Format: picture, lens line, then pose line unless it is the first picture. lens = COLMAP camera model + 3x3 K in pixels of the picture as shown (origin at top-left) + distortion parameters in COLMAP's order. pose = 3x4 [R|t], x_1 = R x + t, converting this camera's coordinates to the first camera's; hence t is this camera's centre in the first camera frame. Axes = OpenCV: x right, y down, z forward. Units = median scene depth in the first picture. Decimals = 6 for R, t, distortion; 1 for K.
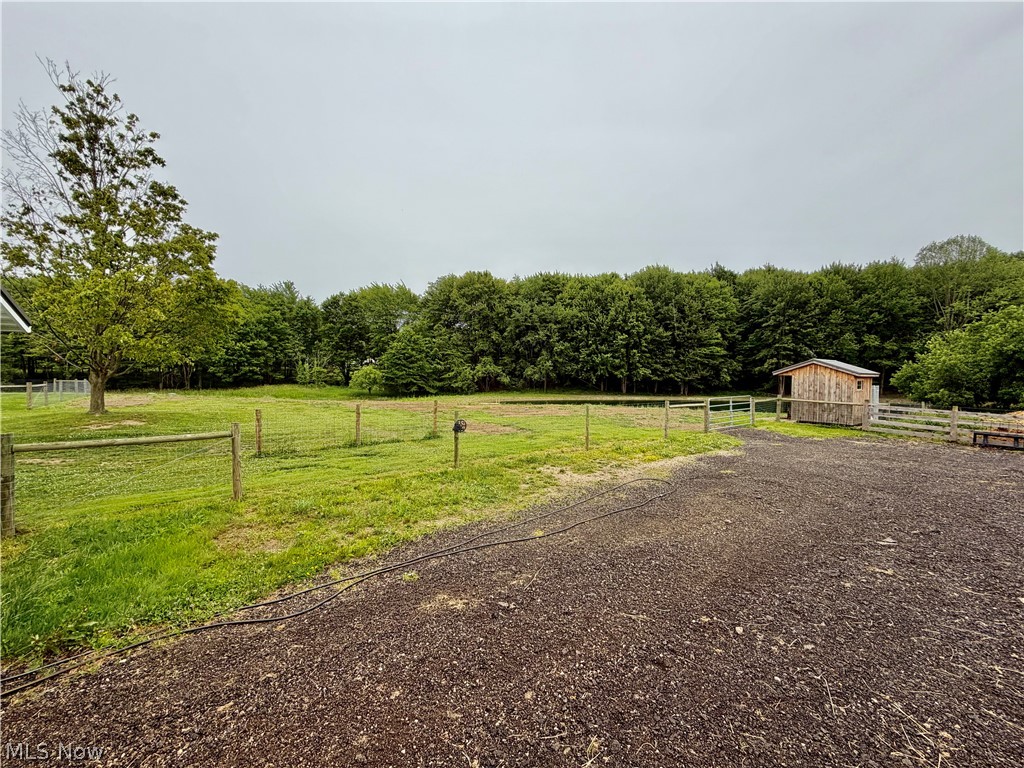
lens RADIAL K [[410.3, 0, 512.2], [0, 410.3, 384.4], [0, 0, 1]] dist [-0.000390, -0.000242]
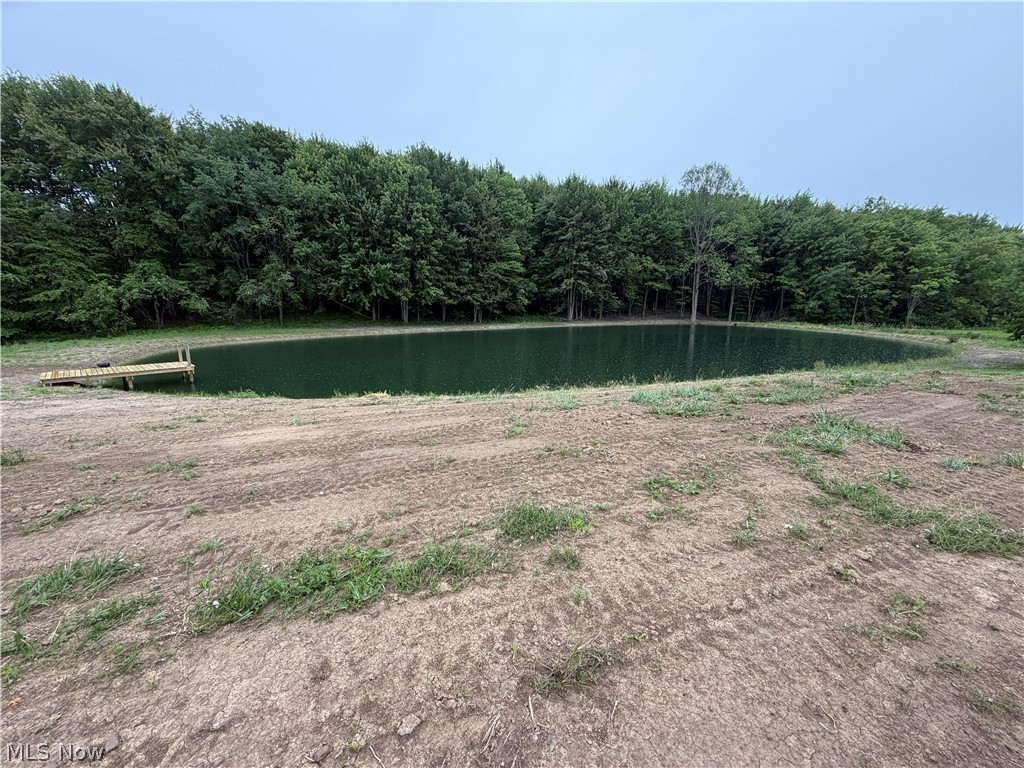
lens RADIAL K [[410.3, 0, 512.8], [0, 410.3, 384.8], [0, 0, 1]] dist [-0.000390, -0.000242]
pose [[0.808967, -0.119938, 0.575488, -0.005722], [0.013084, 0.982396, 0.186349, -0.003304], [-0.587708, -0.143221, 0.796296, 0.310675]]
